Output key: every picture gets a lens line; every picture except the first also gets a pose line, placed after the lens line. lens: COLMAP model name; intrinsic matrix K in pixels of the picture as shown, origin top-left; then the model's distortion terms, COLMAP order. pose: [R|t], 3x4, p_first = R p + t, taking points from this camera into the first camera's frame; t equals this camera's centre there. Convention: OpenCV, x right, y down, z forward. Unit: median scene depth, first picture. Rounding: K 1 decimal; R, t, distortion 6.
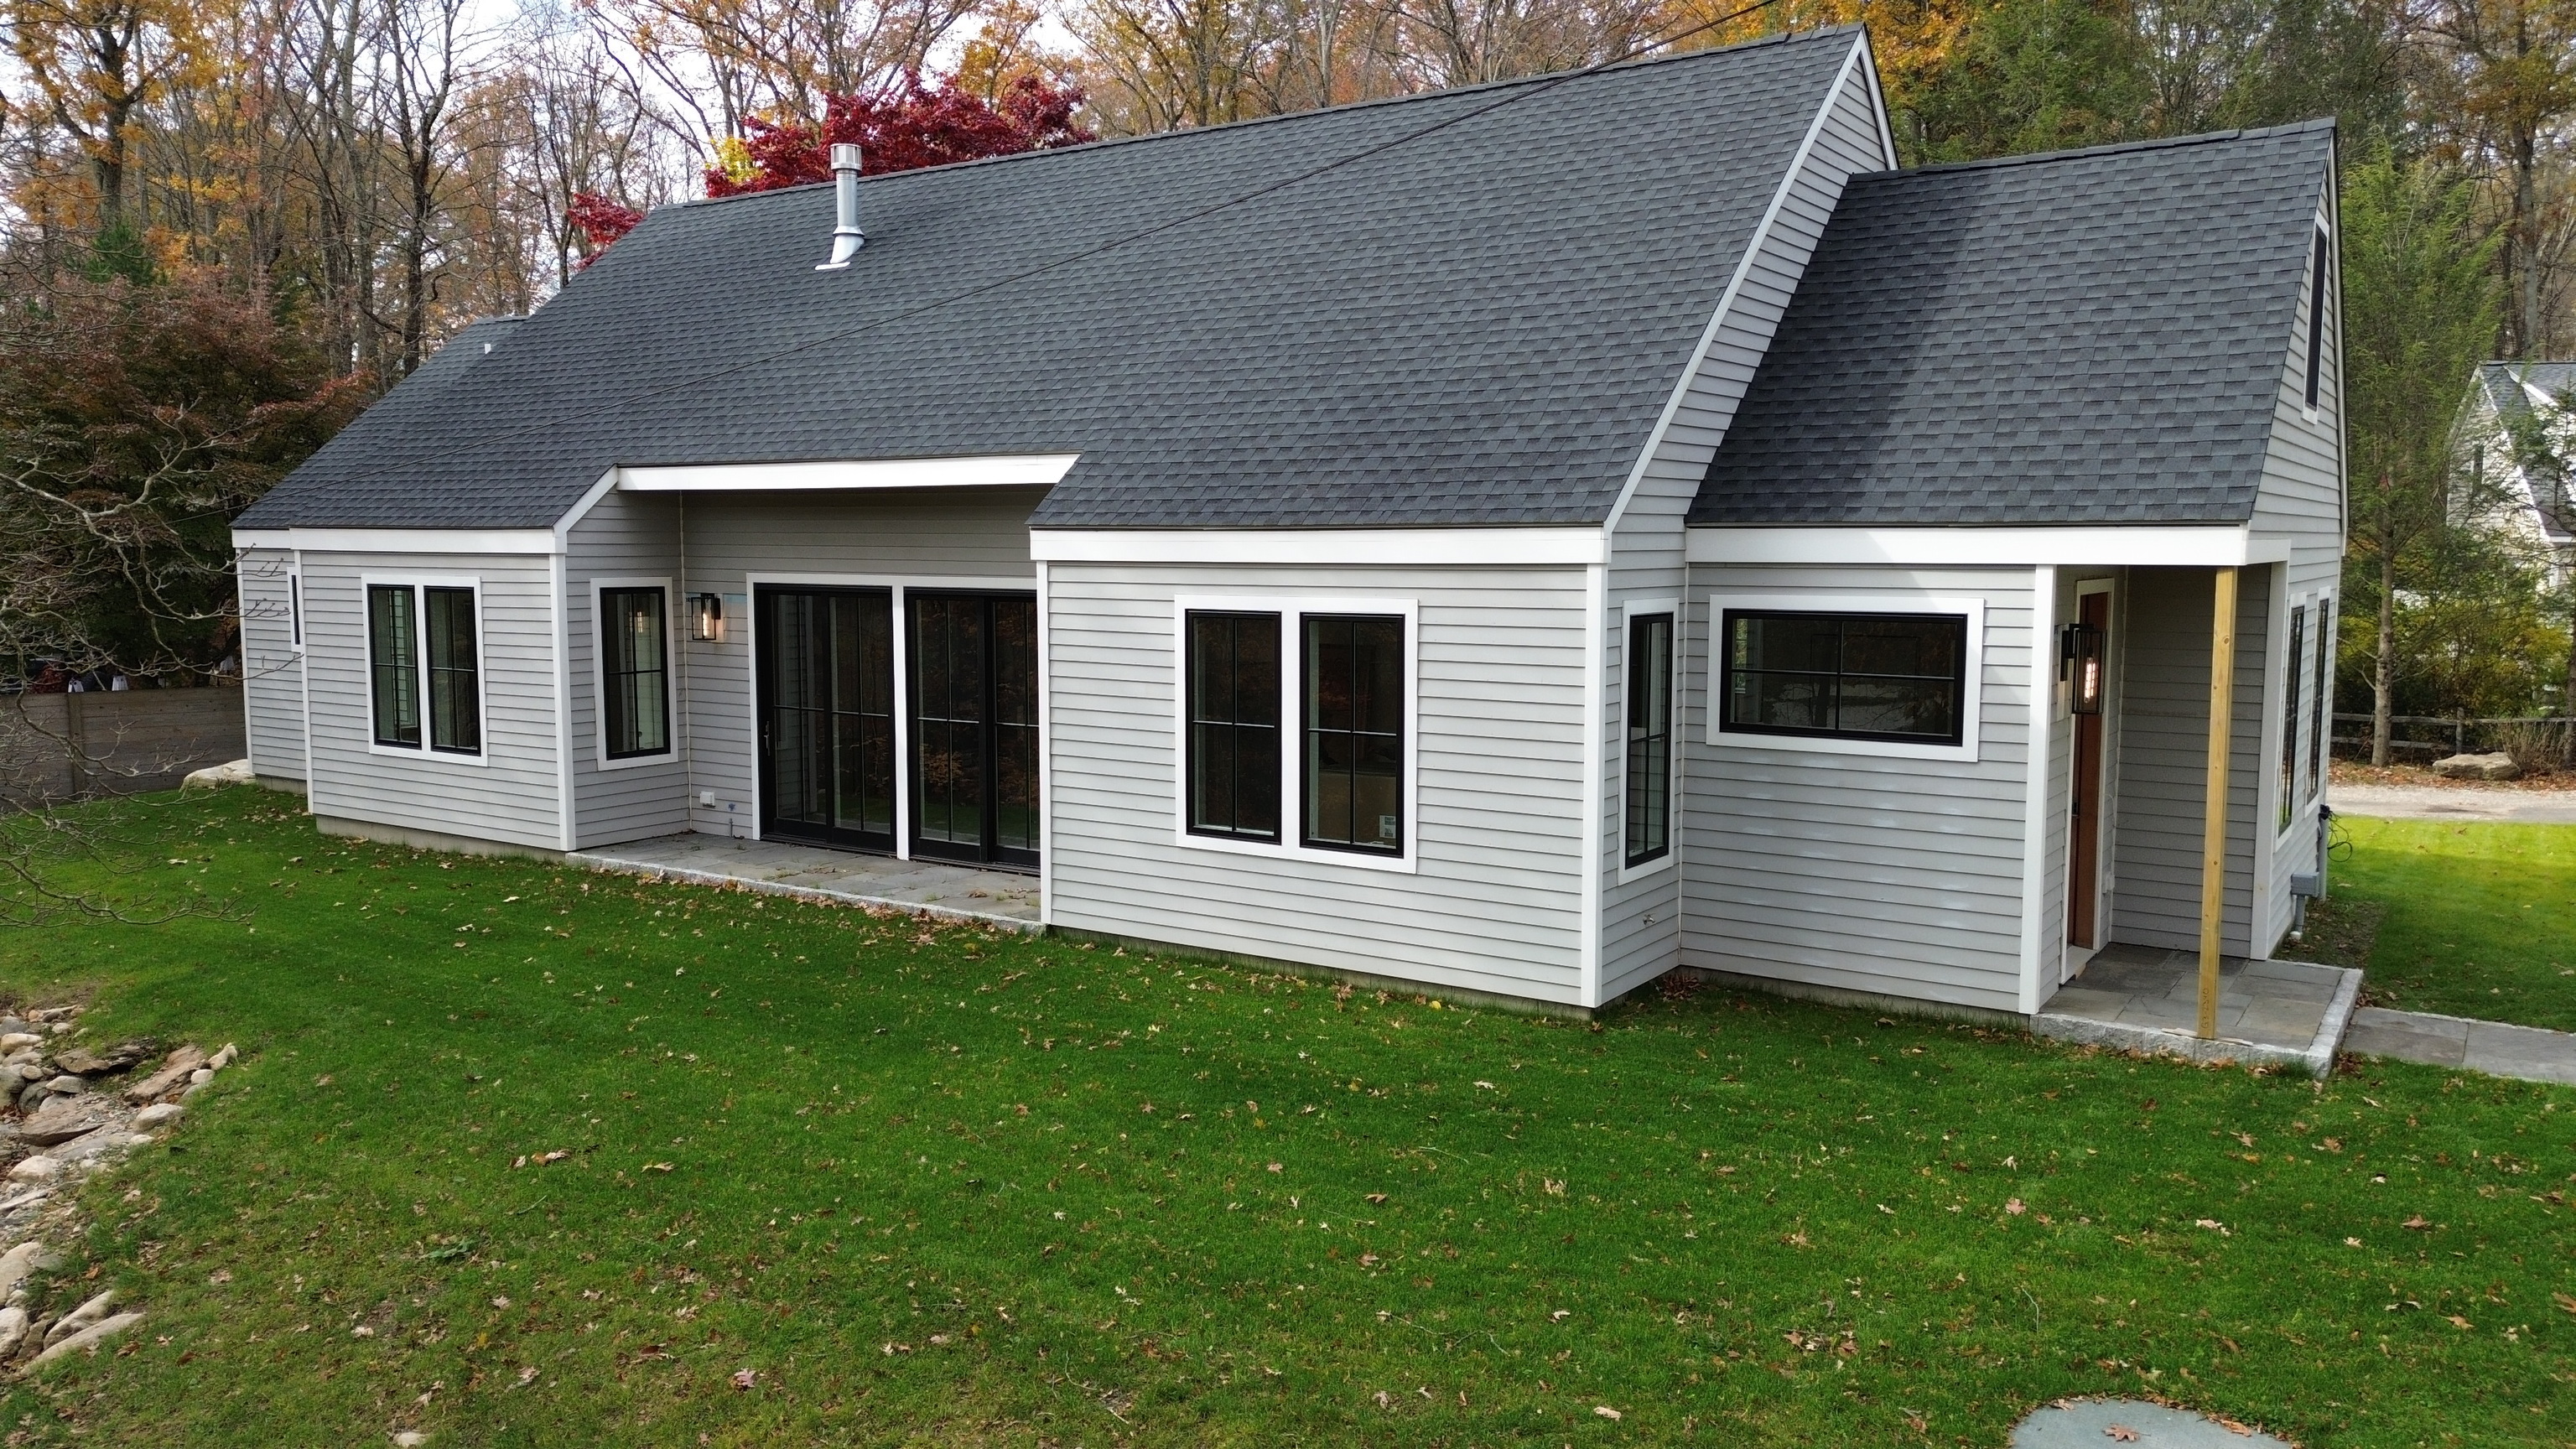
lens RADIAL K [[1802.3, 0, 1289.0], [0, 1802.3, 716.5], [0, 0, 1]] dist [0.058045, -0.054821]
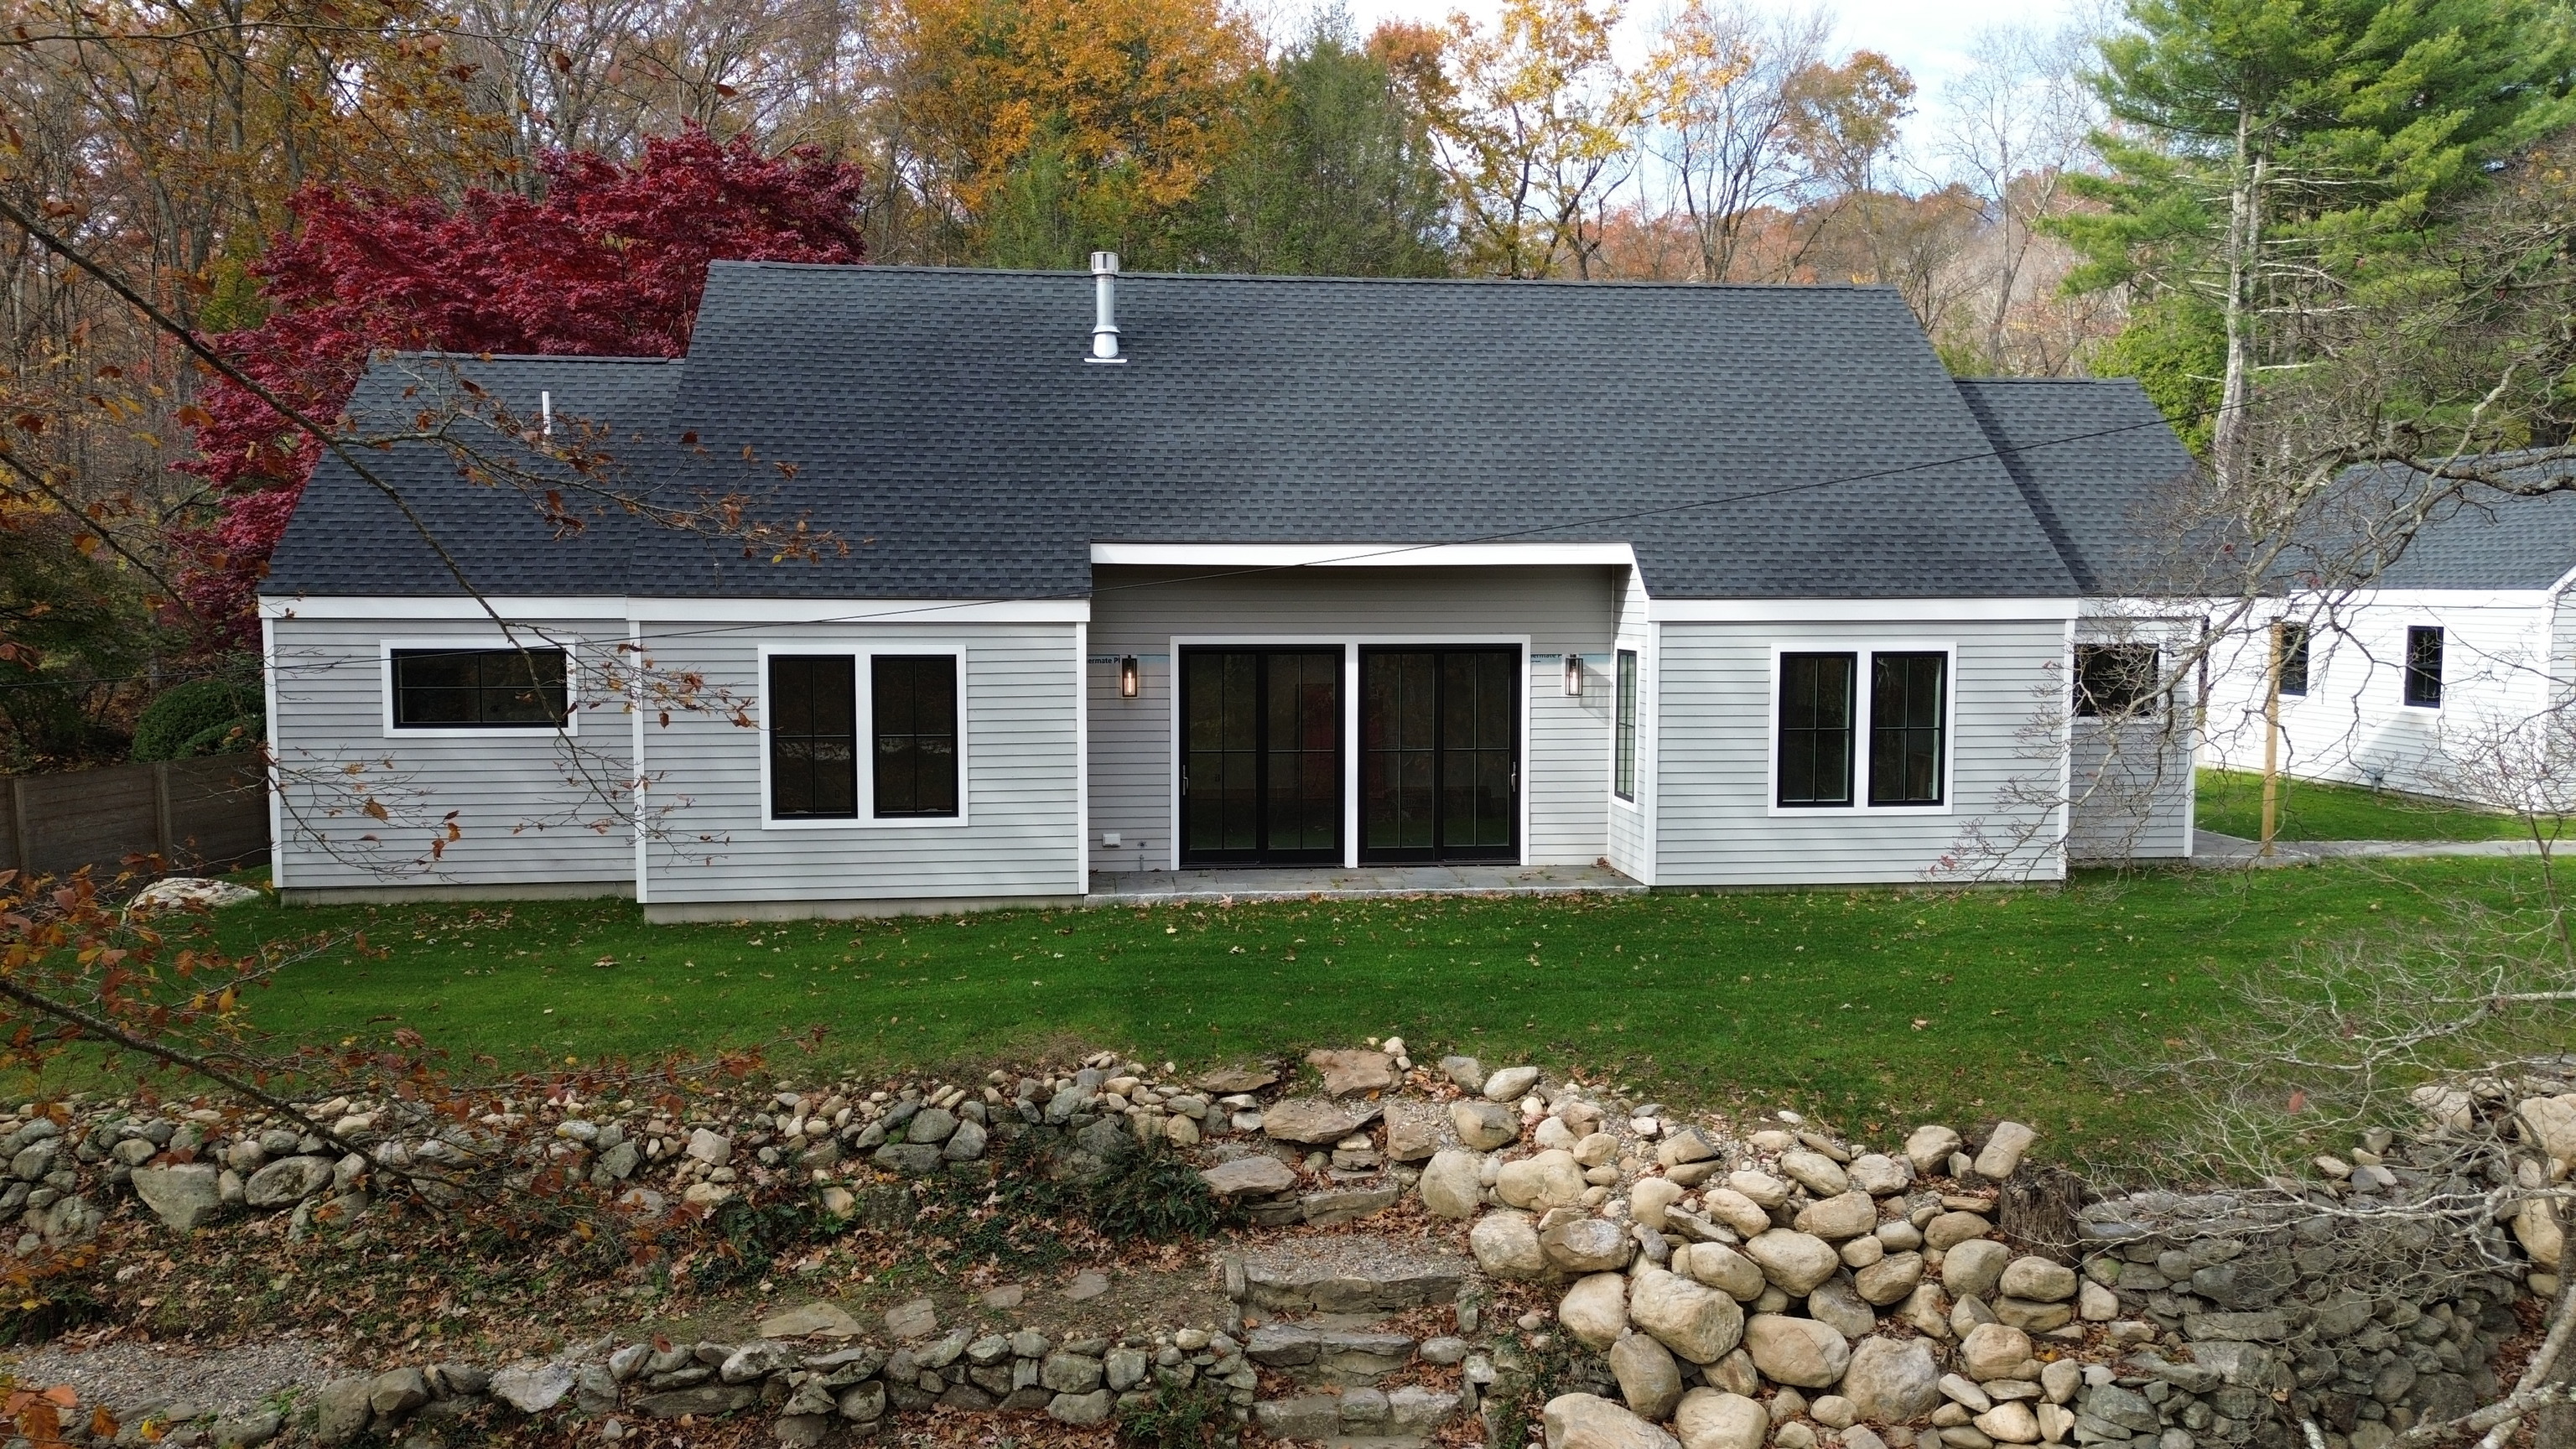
lens RADIAL K [[1780.0, 0, 1286.7], [0, 1780.0, 721.1], [0, 0, 1]] dist [0.005615, 0.000533]
pose [[0.800412, -0.057476, 0.596688, -0.955411], [0.063432, 0.997925, 0.011036, -0.035320], [-0.596084, 0.029016, 0.802397, 0.062851]]
